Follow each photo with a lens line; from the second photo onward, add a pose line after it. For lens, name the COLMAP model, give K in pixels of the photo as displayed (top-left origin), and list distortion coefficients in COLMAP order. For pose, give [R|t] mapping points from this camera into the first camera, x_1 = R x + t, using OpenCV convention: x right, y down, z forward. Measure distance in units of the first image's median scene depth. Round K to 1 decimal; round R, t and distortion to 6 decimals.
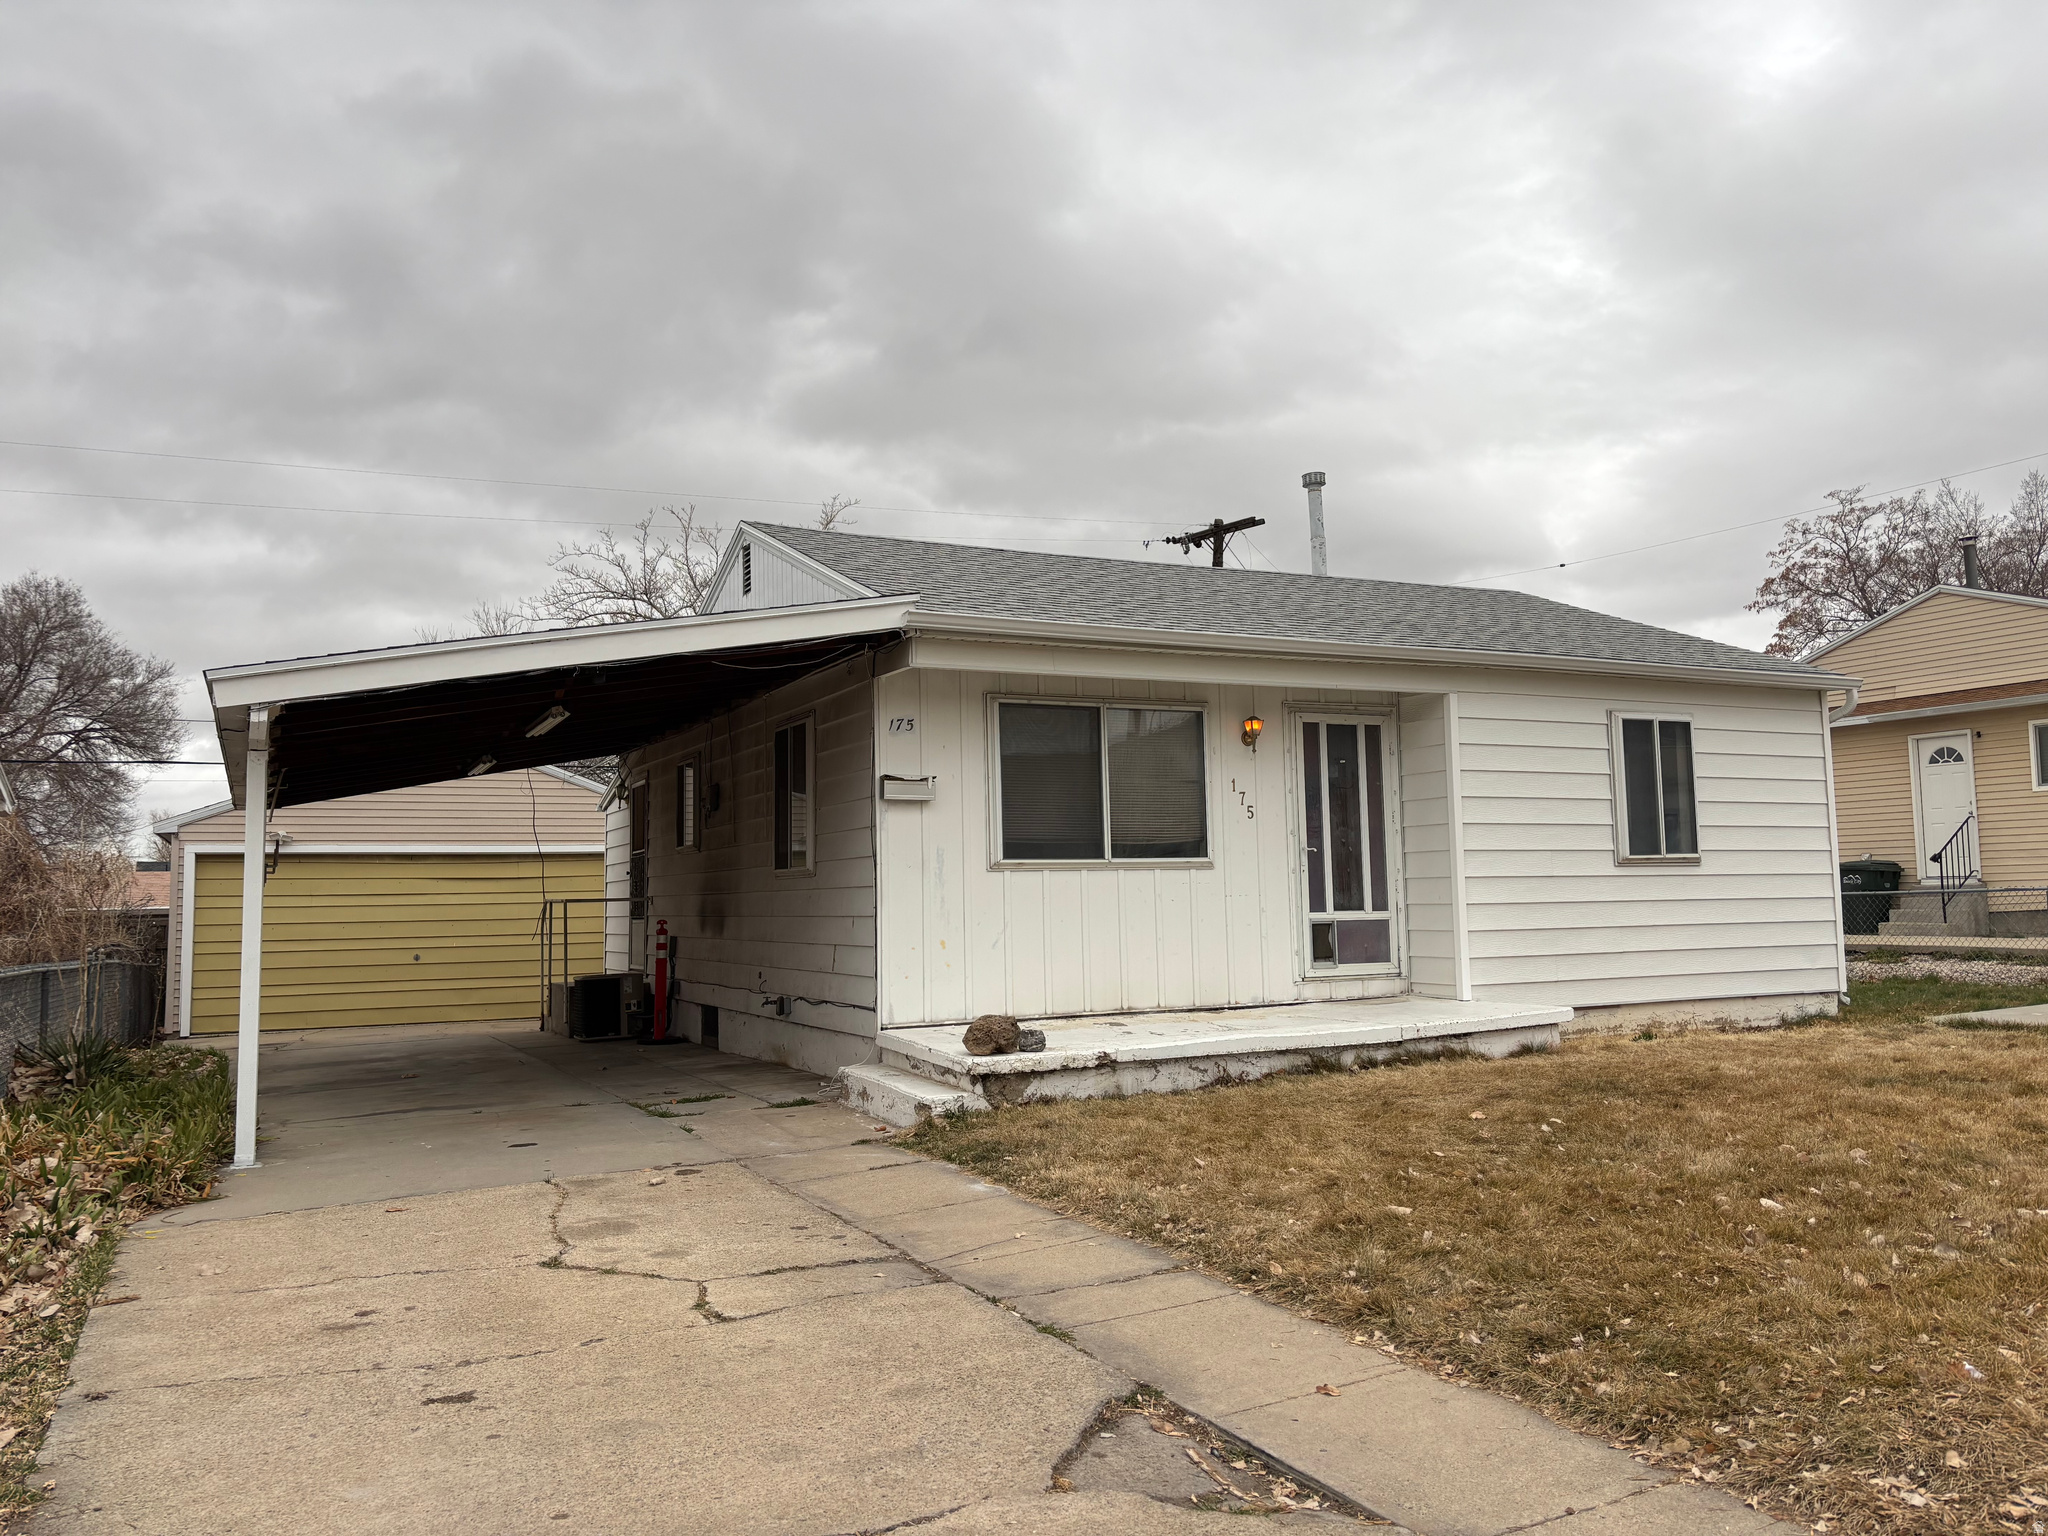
lens RADIAL K [[1542.2, 0, 1027.9], [0, 1542.2, 755.8], [0, 0, 1]] dist [0.059308, -0.062679]
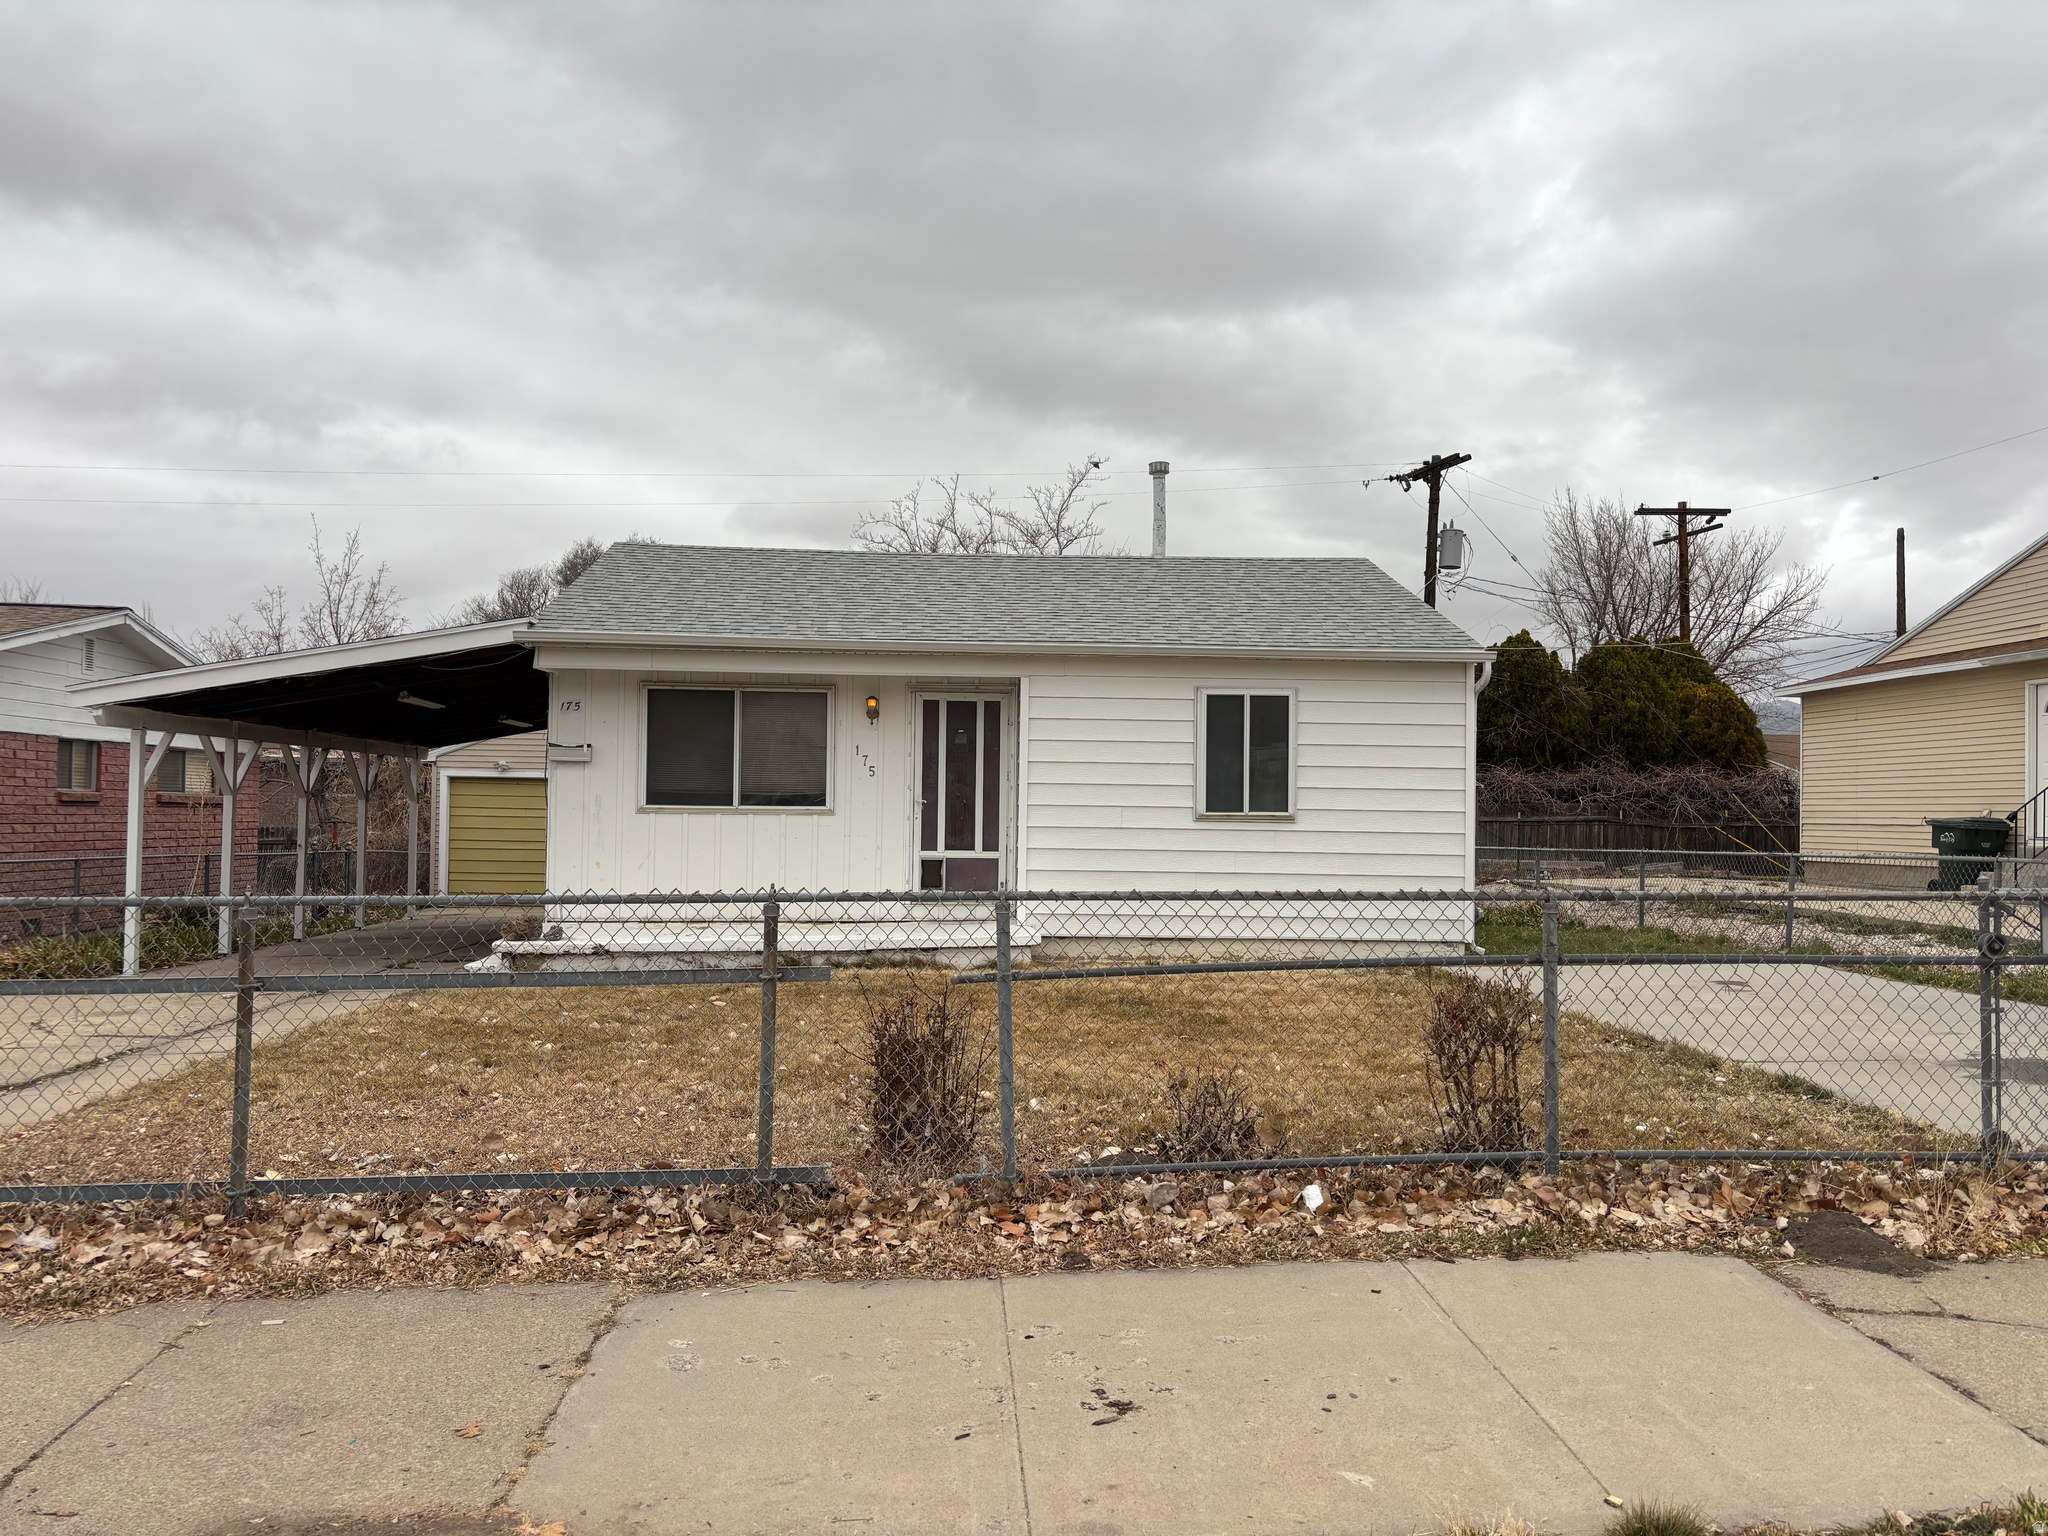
lens RADIAL K [[1542.2, 0, 1026.4], [0, 1542.2, 807.0], [0, 0, 1]] dist [0.059308, -0.062679]
pose [[0.922904, 0.028194, -0.383996, 0.725708], [0.005931, 0.996156, 0.087394, -0.042900], [0.384984, -0.082934, 0.919189, -0.118704]]
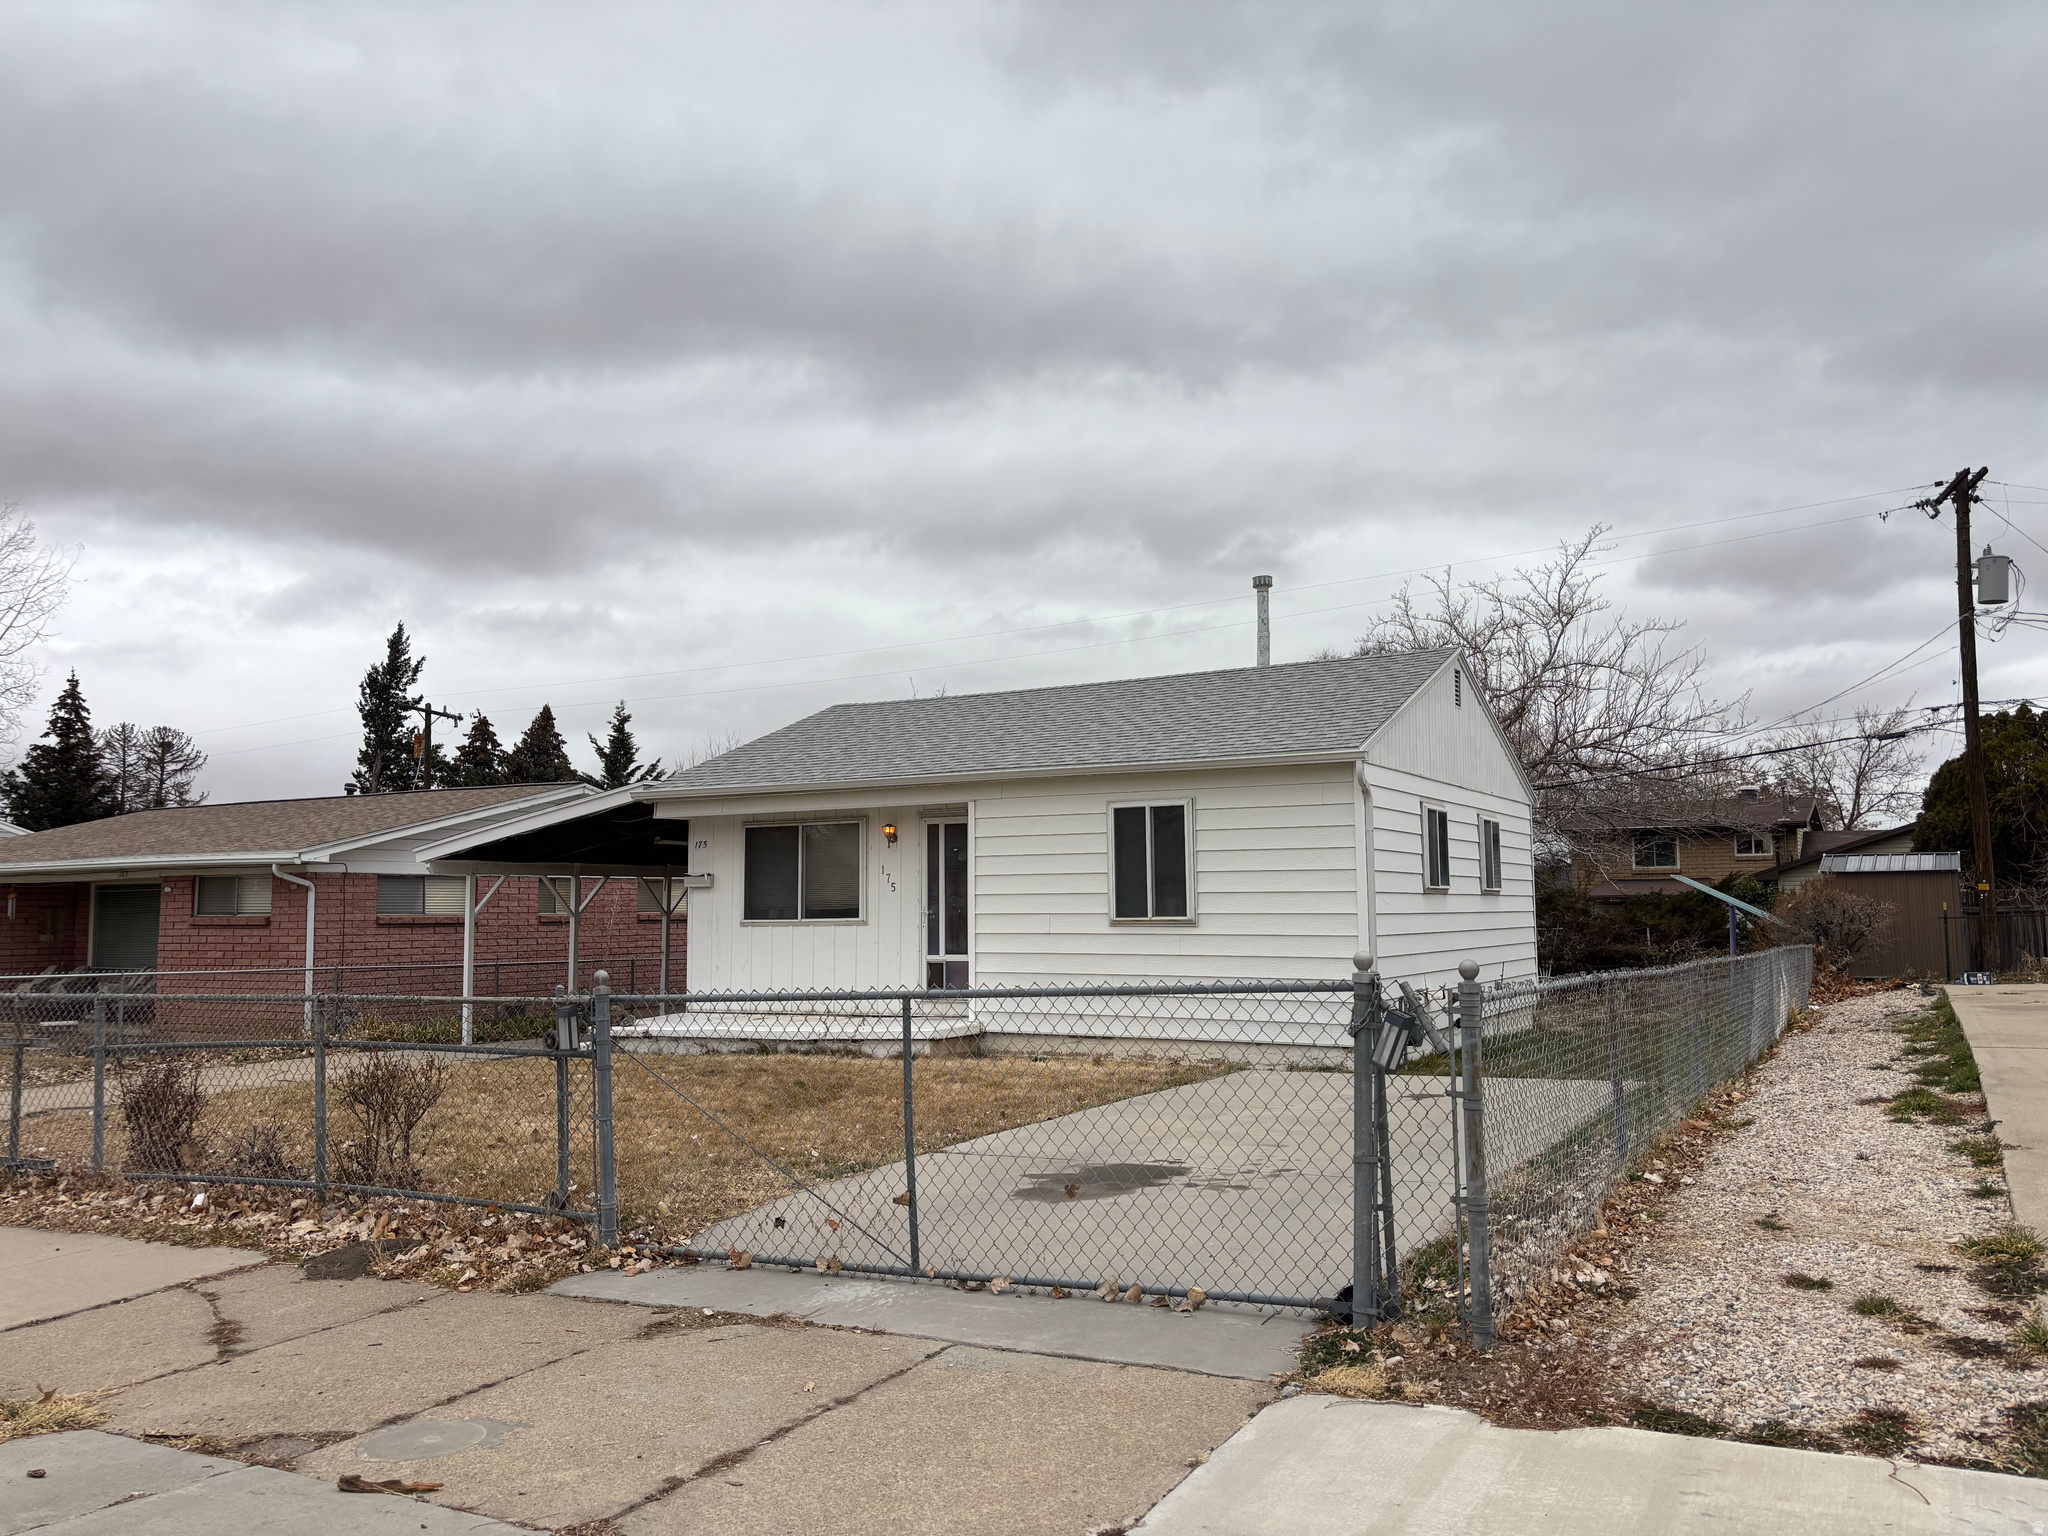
lens RADIAL K [[1542.2, 0, 1001.0], [0, 1542.2, 756.8], [0, 0, 1]] dist [0.059308, -0.062679]
pose [[0.555907, -0.068824, -0.828391, 1.406923], [0.076125, 0.996594, -0.031713, -0.033454], [0.827752, -0.045432, 0.559252, 0.242692]]
